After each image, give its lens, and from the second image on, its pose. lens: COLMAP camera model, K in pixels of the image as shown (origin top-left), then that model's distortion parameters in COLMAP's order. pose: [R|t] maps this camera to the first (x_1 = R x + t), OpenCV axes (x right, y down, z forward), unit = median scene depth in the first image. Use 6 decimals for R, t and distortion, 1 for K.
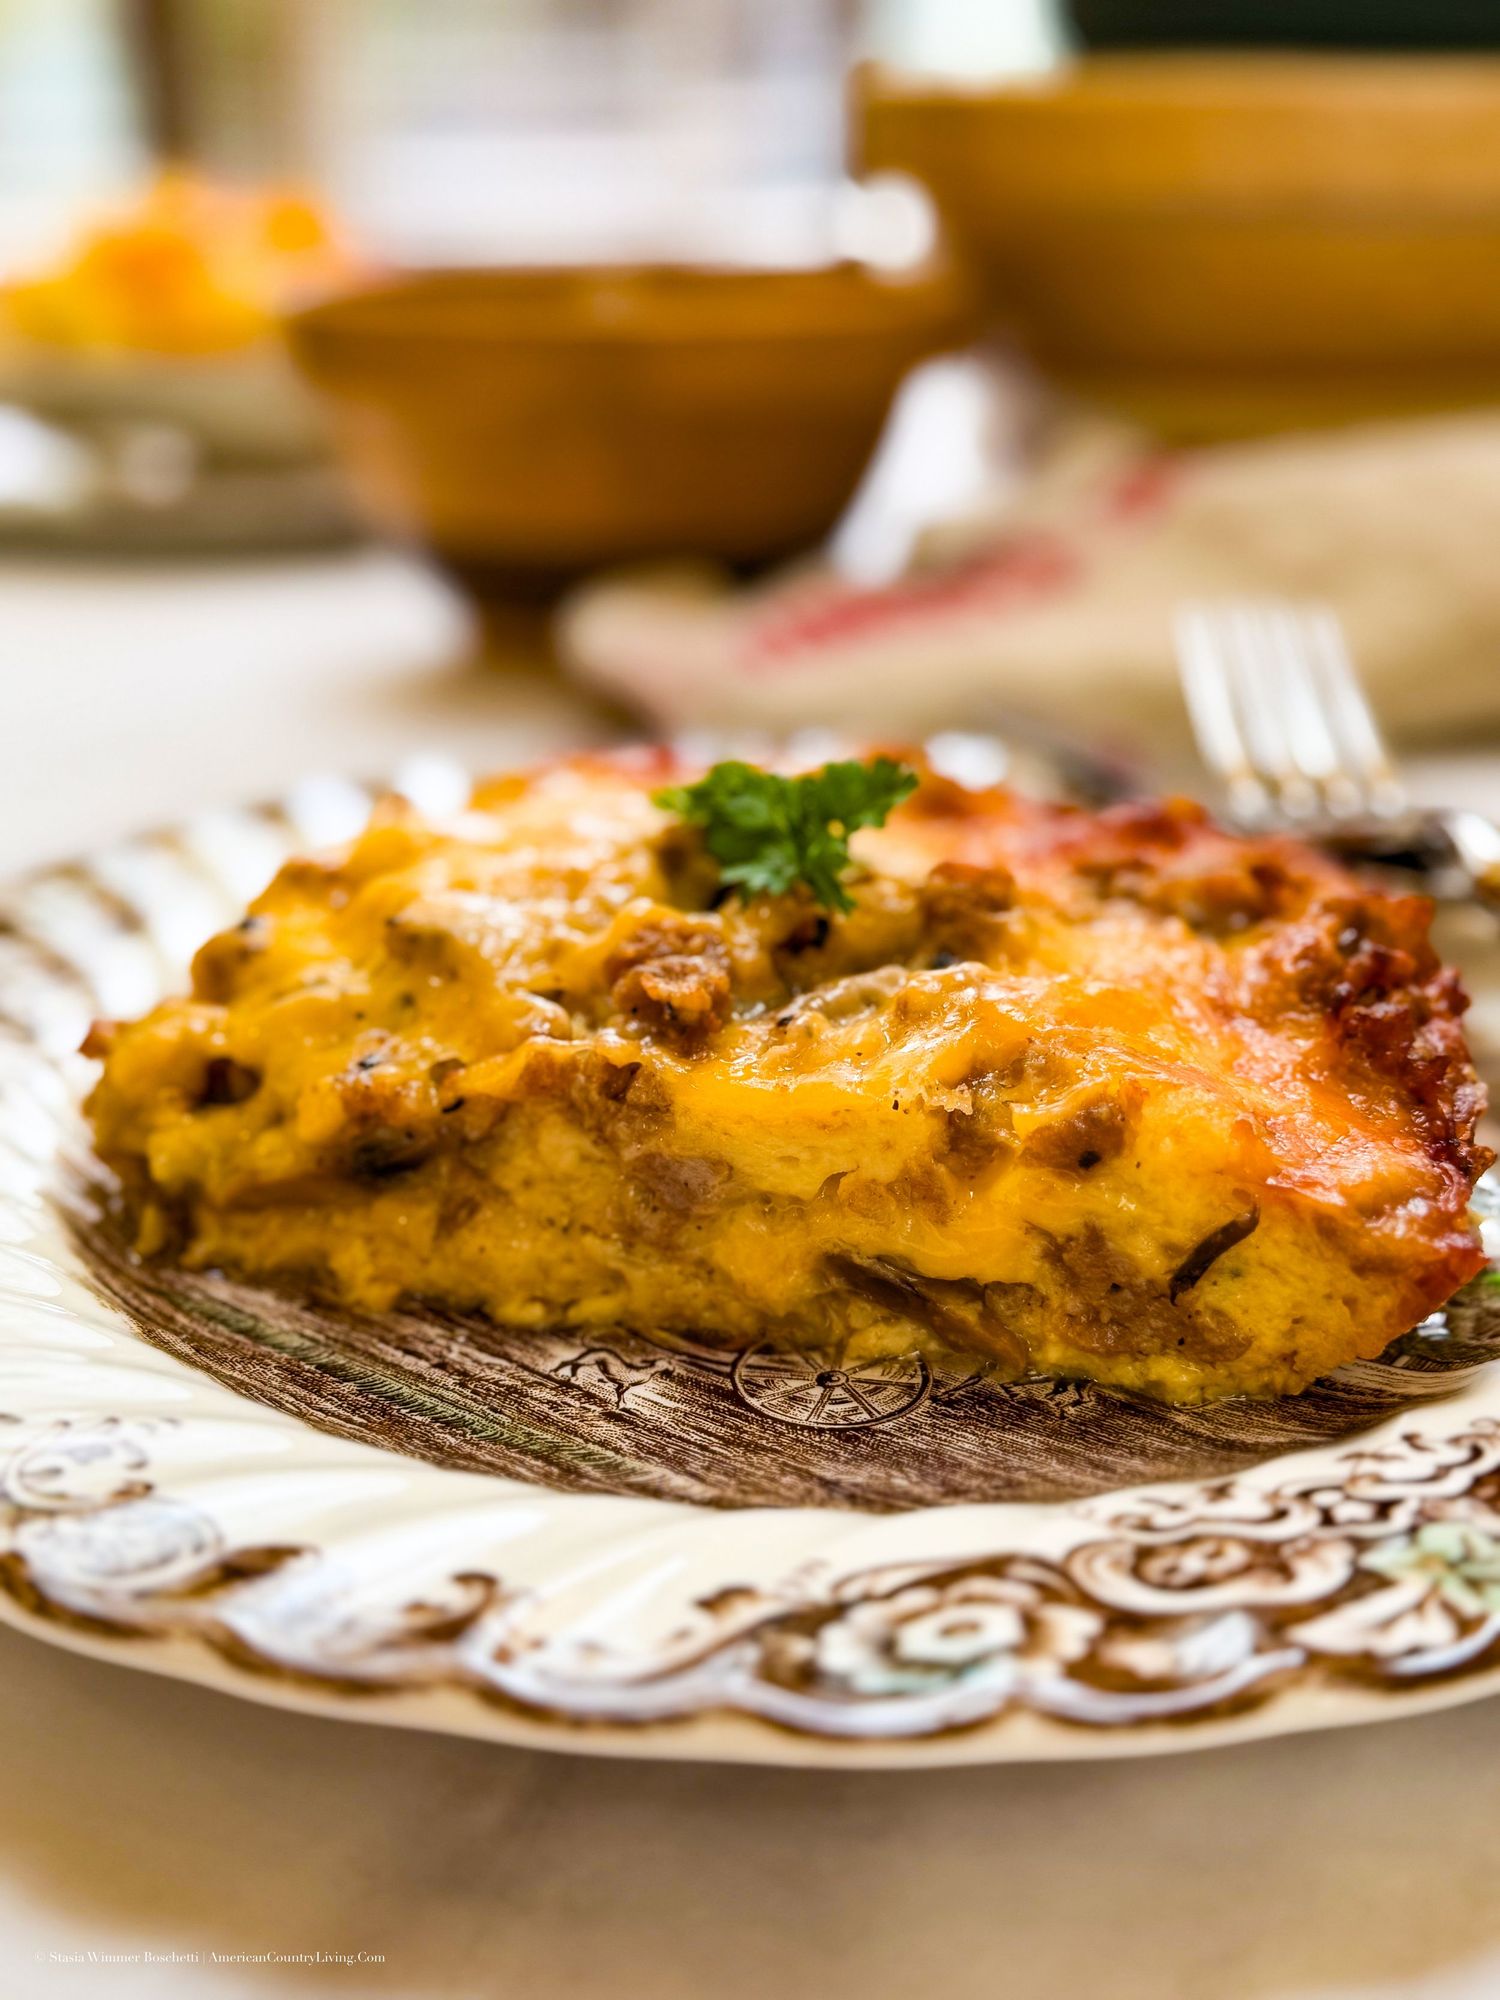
lens RADIAL K [[2465.1, 0, 750.0], [0, 2465.1, 1000.0], [0, 0, 1]] dist [0.156112, -0.020961]
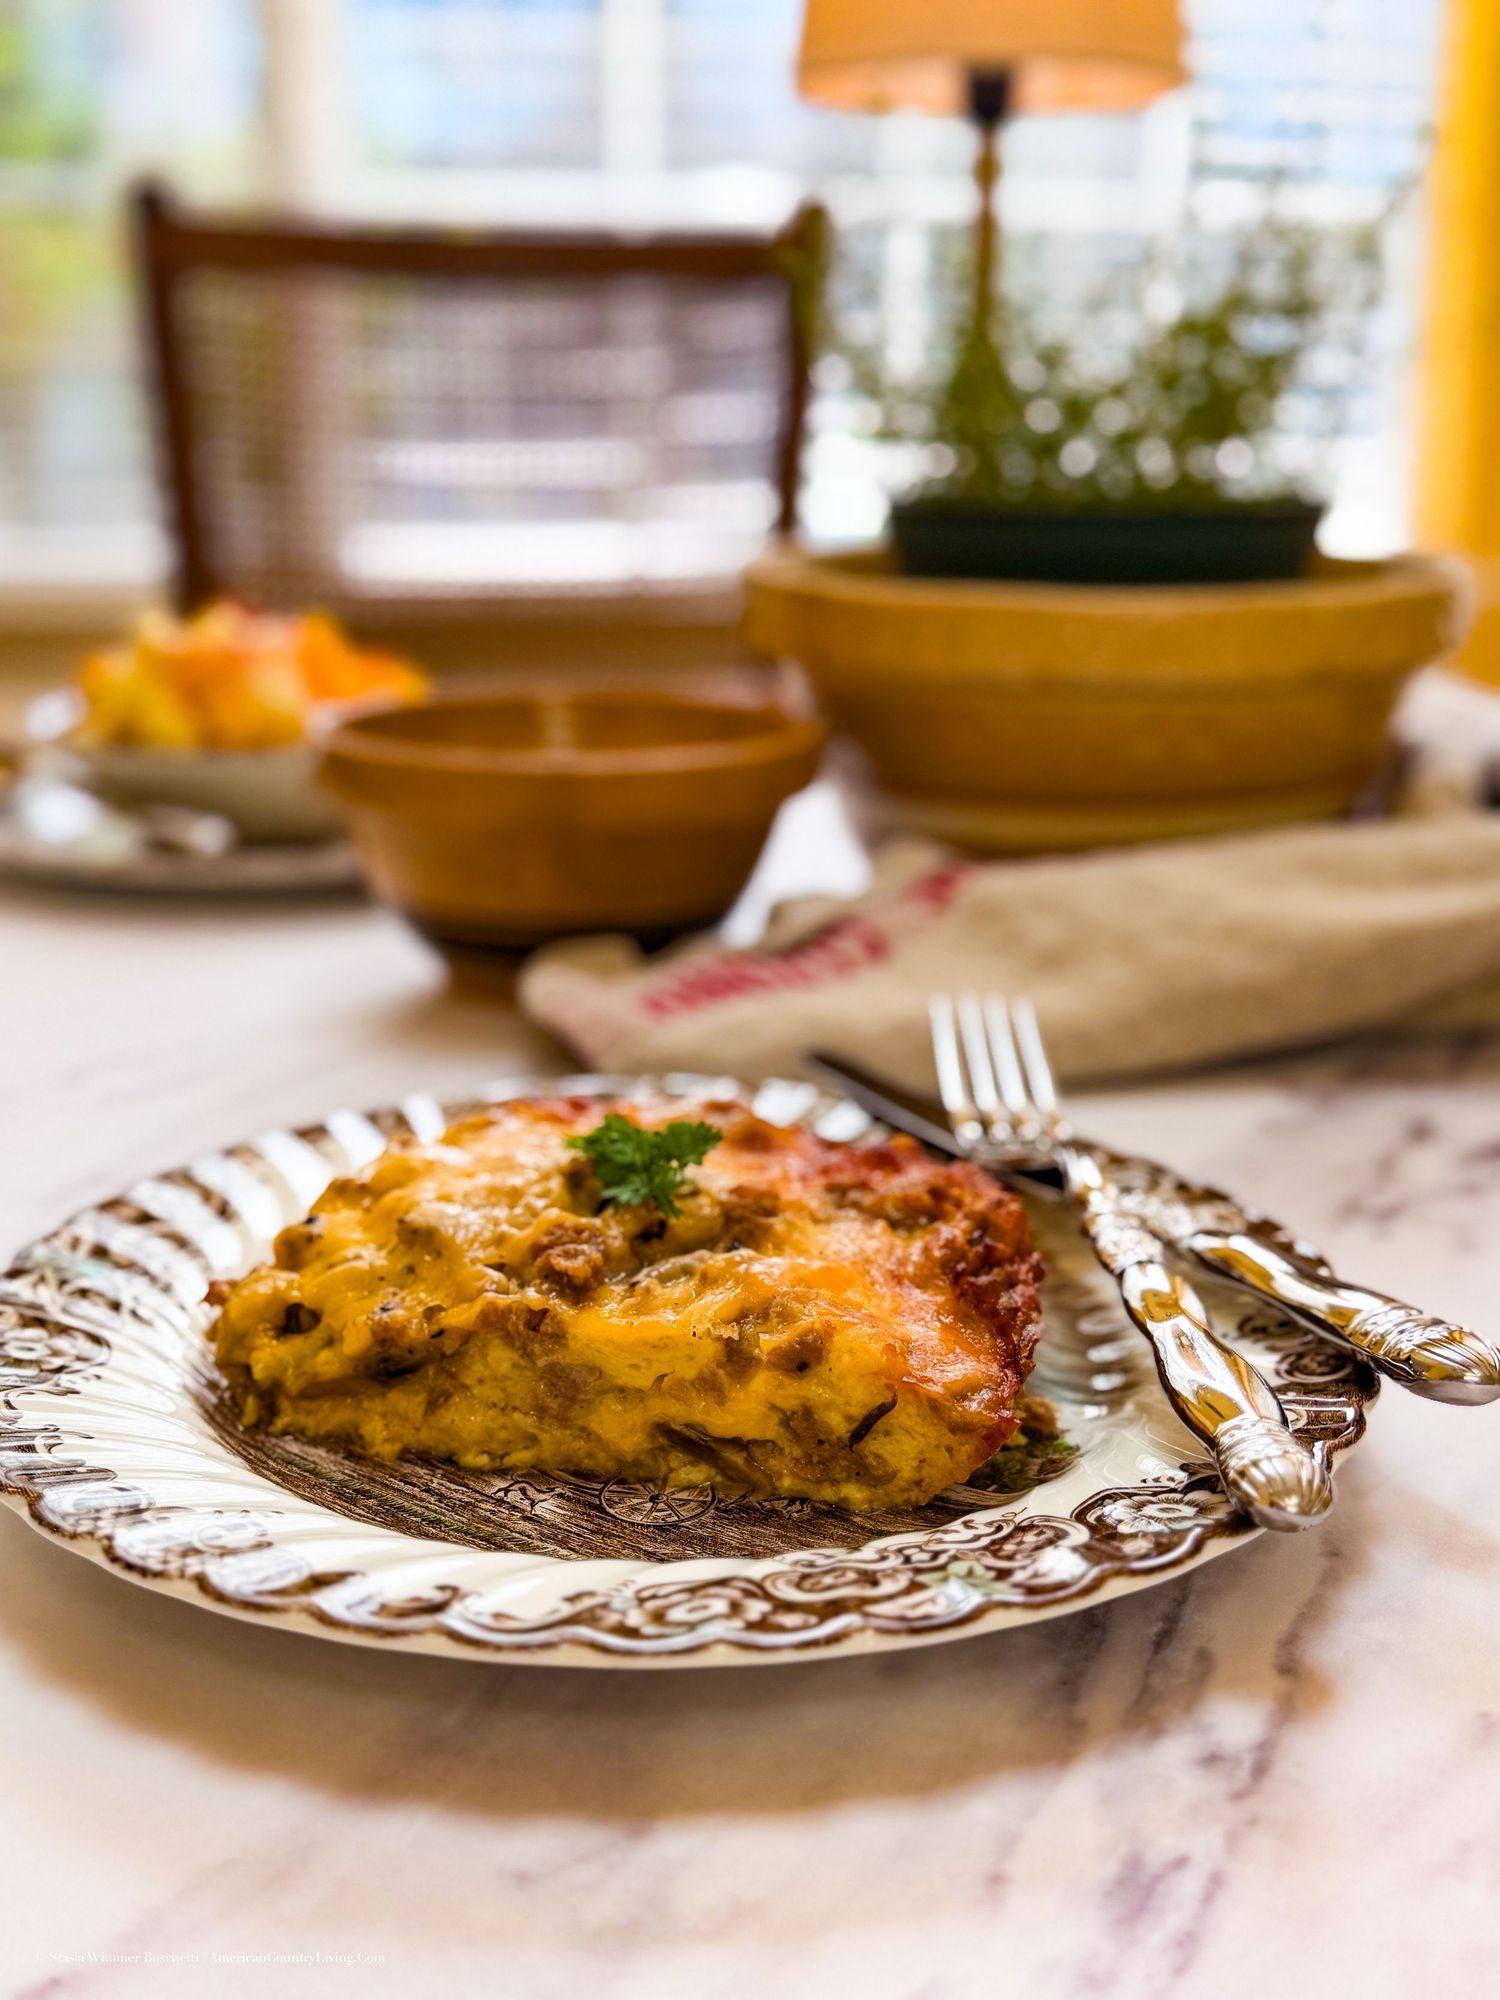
lens RADIAL K [[2465.1, 0, 750.0], [0, 2465.1, 1000.0], [0, 0, 1]] dist [0.156112, -0.020961]
pose [[0.999901, 0.007744, 0.011744, 0.072561], [-0.006616, 0.995630, -0.093151, -0.028338], [-0.012414, 0.093064, 0.995583, -0.716779]]
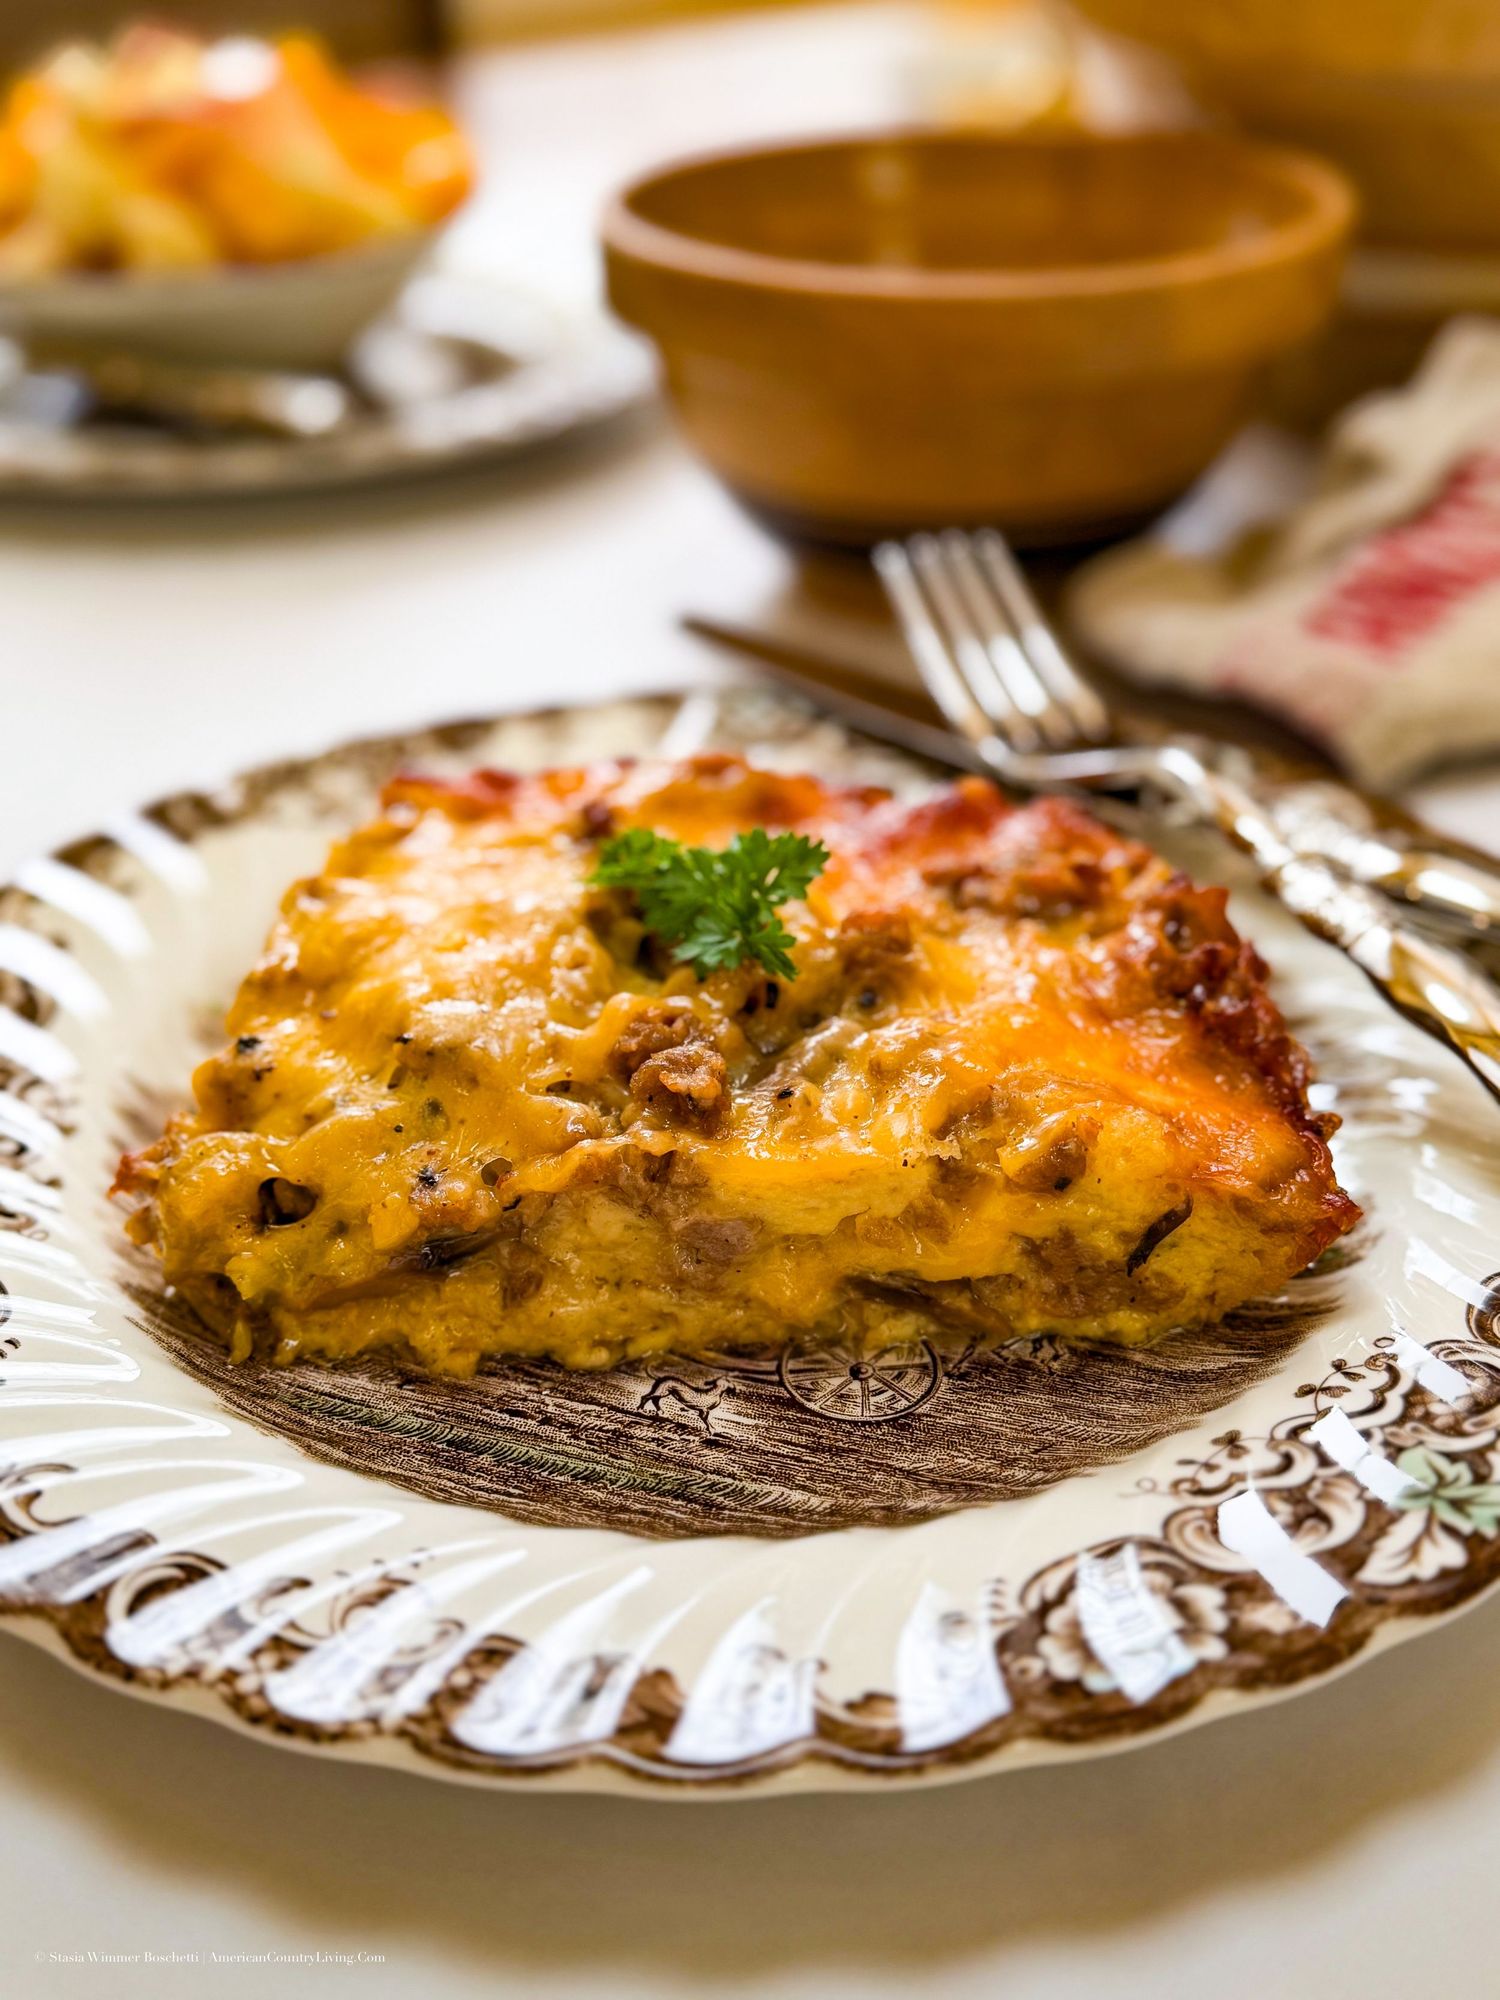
lens RADIAL K [[2465.1, 0, 750.0], [0, 2465.1, 1000.0], [0, 0, 1]] dist [0.156112, -0.020961]
pose [[0.957406, -0.162409, 0.238742, -0.285560], [0.120796, 0.976274, 0.179714, -0.258000], [-0.262265, -0.143220, 0.954309, -0.146983]]
